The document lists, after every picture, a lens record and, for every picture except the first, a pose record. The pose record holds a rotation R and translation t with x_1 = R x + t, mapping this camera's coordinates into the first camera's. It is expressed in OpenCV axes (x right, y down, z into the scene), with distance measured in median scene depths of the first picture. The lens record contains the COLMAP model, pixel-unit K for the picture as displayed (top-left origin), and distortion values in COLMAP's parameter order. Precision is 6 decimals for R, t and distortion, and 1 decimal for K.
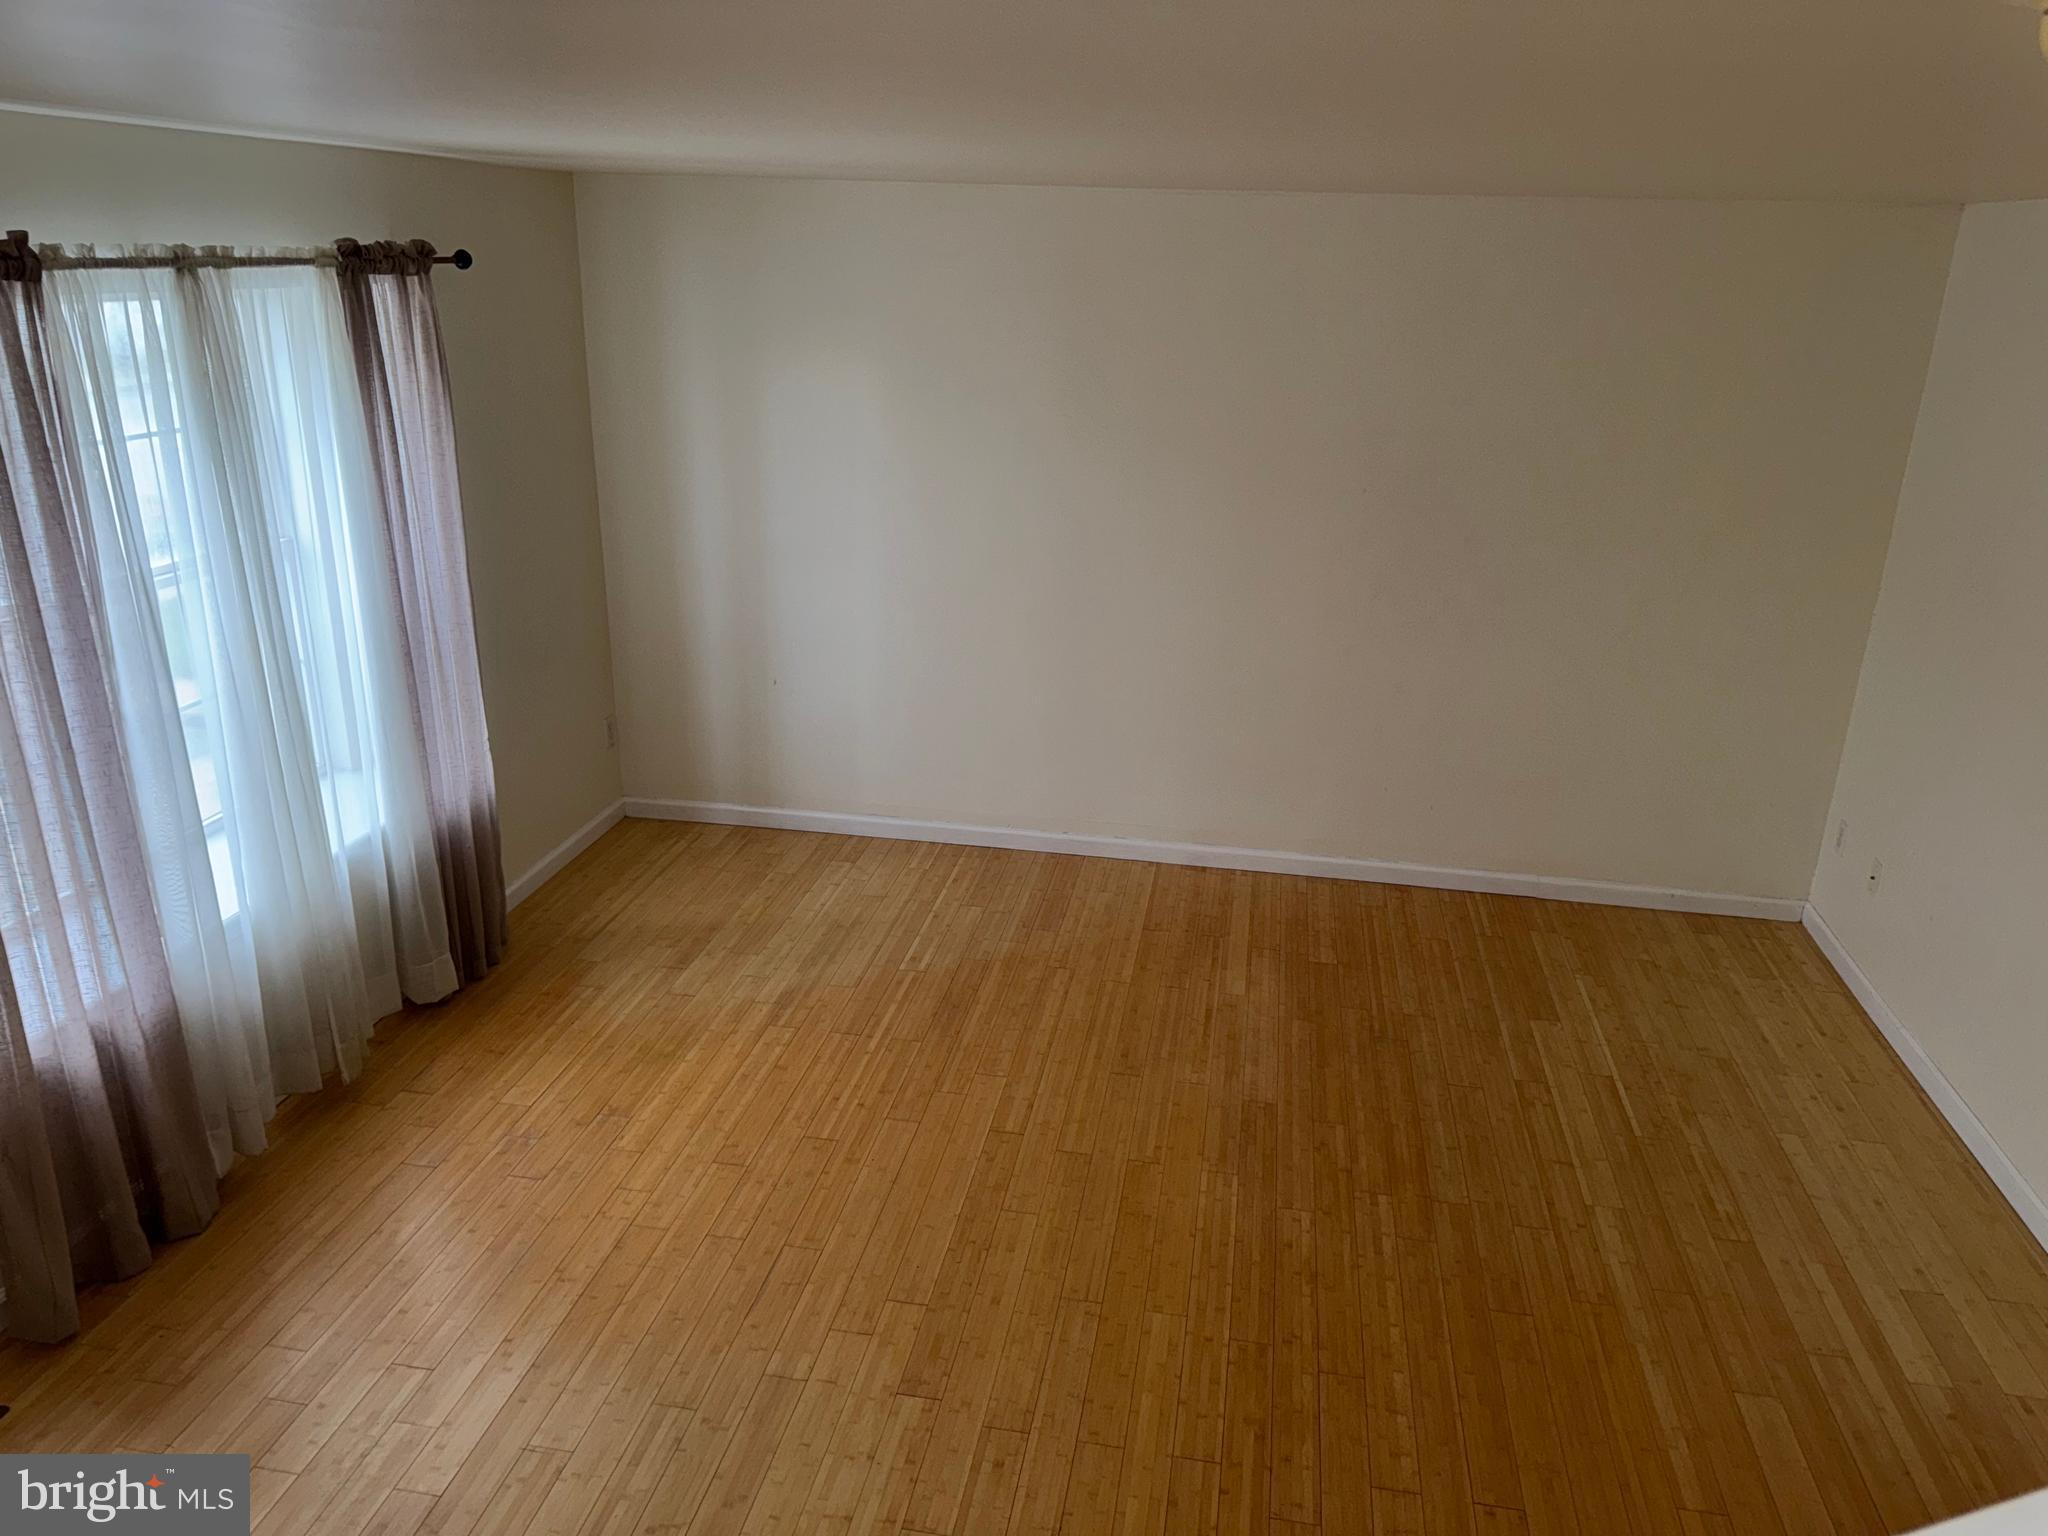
lens RADIAL K [[1434.7, 0, 1038.5], [0, 1434.7, 773.0], [0, 0, 1]] dist [0.033826, -0.067827]
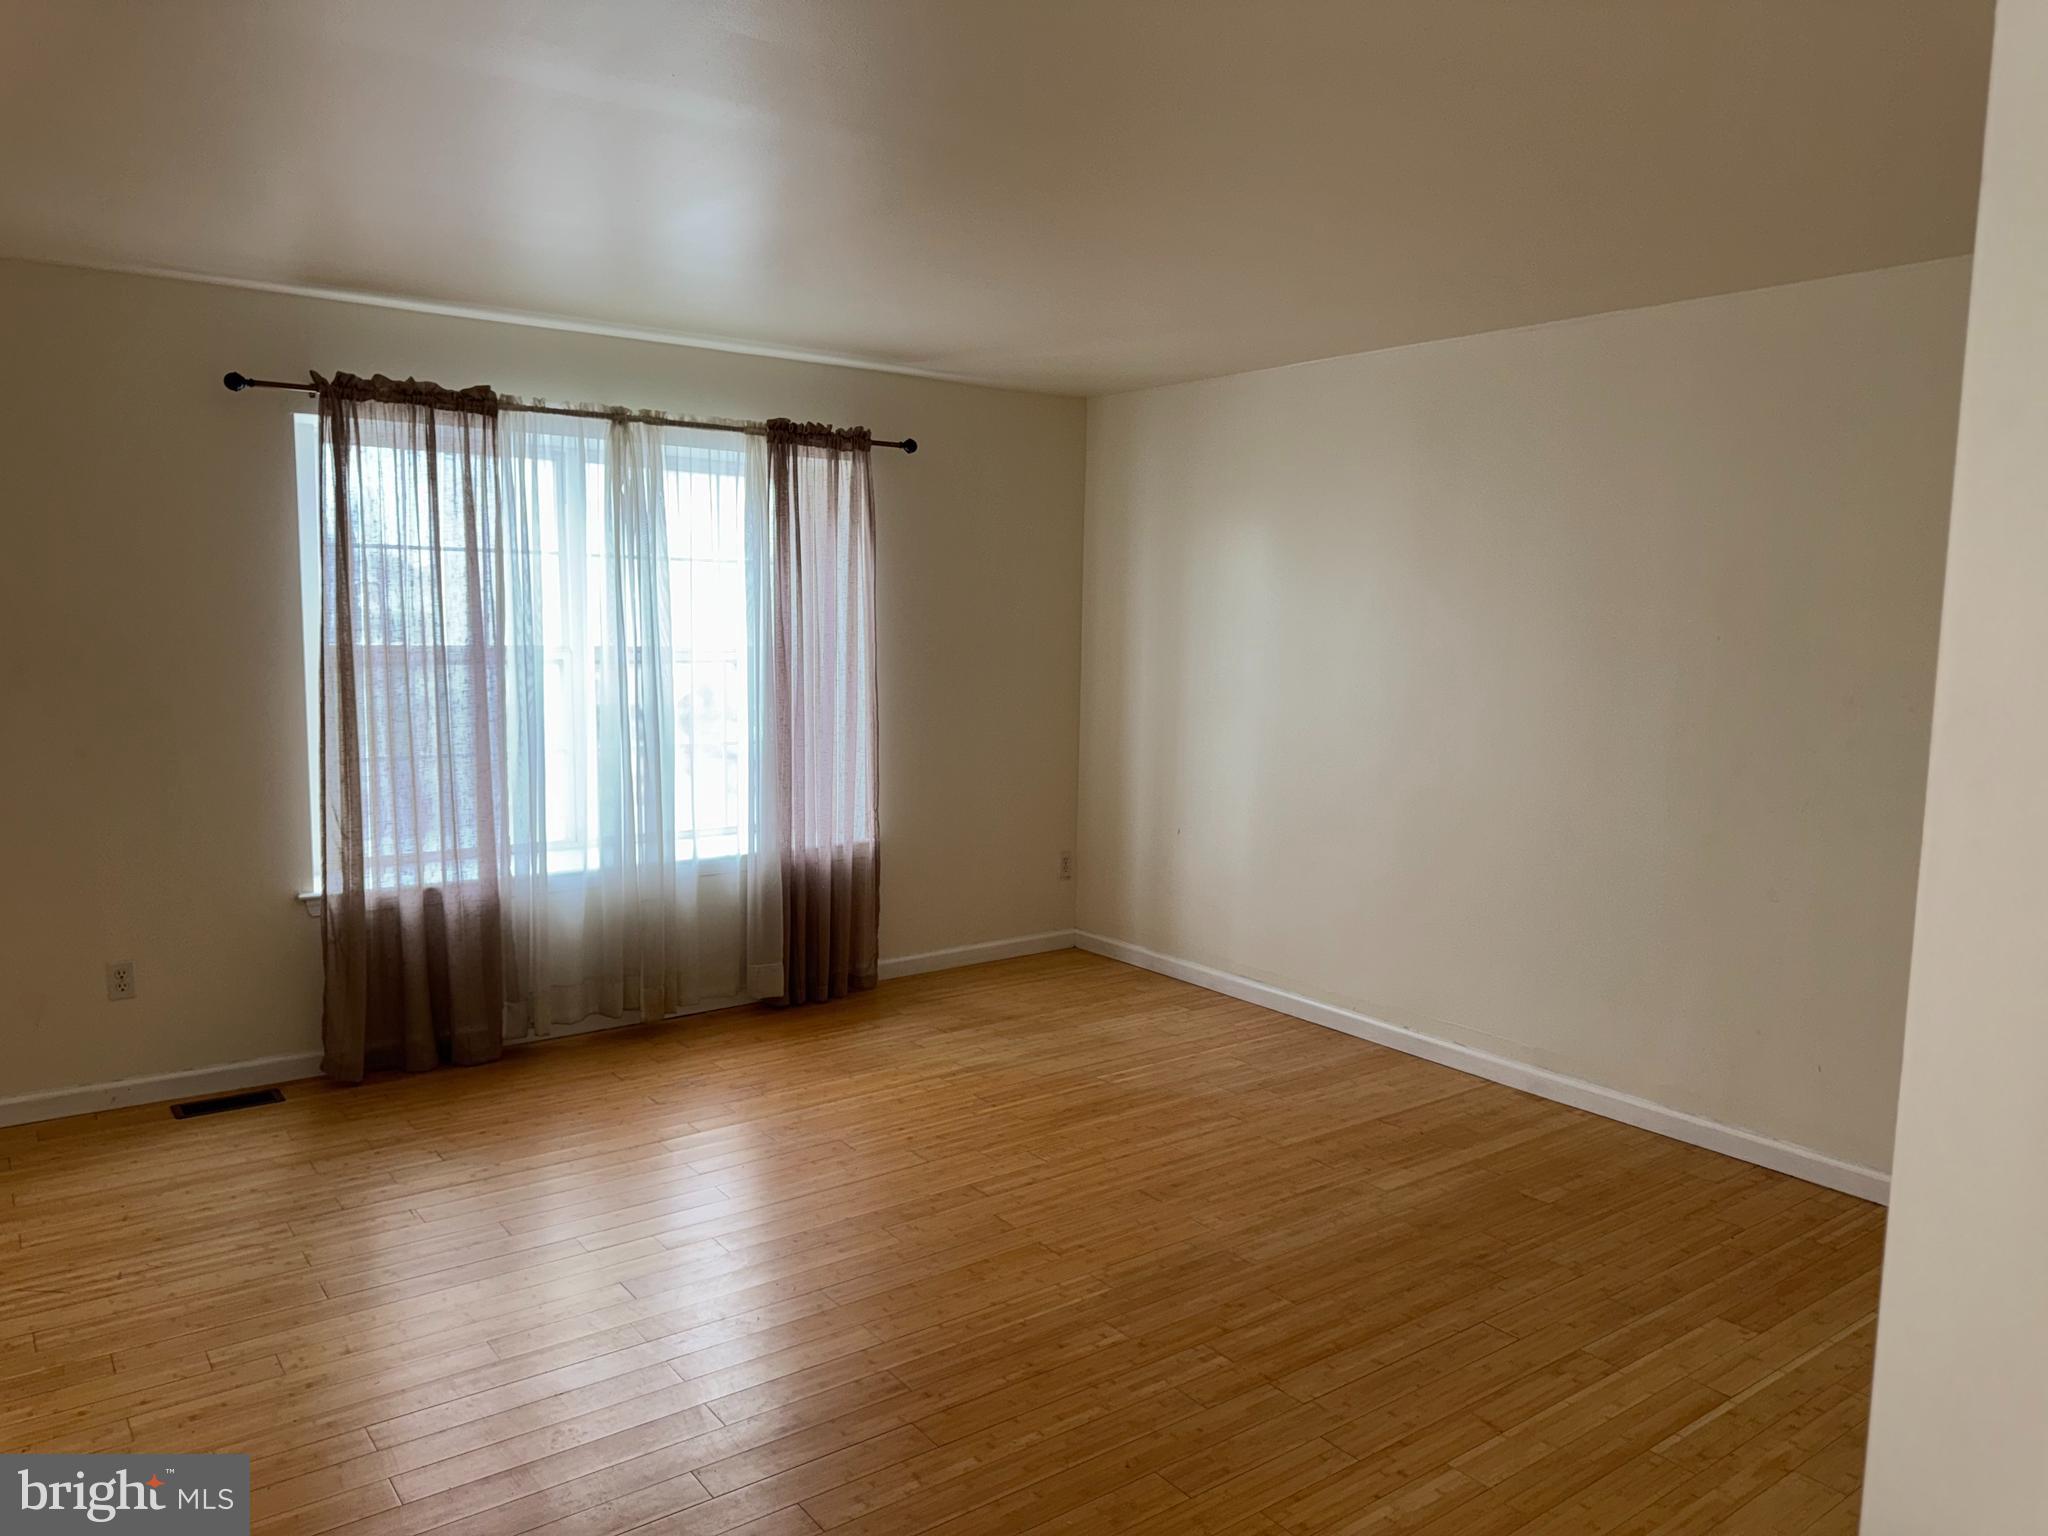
lens RADIAL K [[1434.7, 0, 1033.3], [0, 1434.7, 753.1], [0, 0, 1]] dist [0.033826, -0.067827]
pose [[0.729533, 0.059341, -0.681366, 0.685005], [-0.231733, 0.958750, -0.164616, 0.120181], [0.643491, 0.277988, 0.713191, 0.241700]]
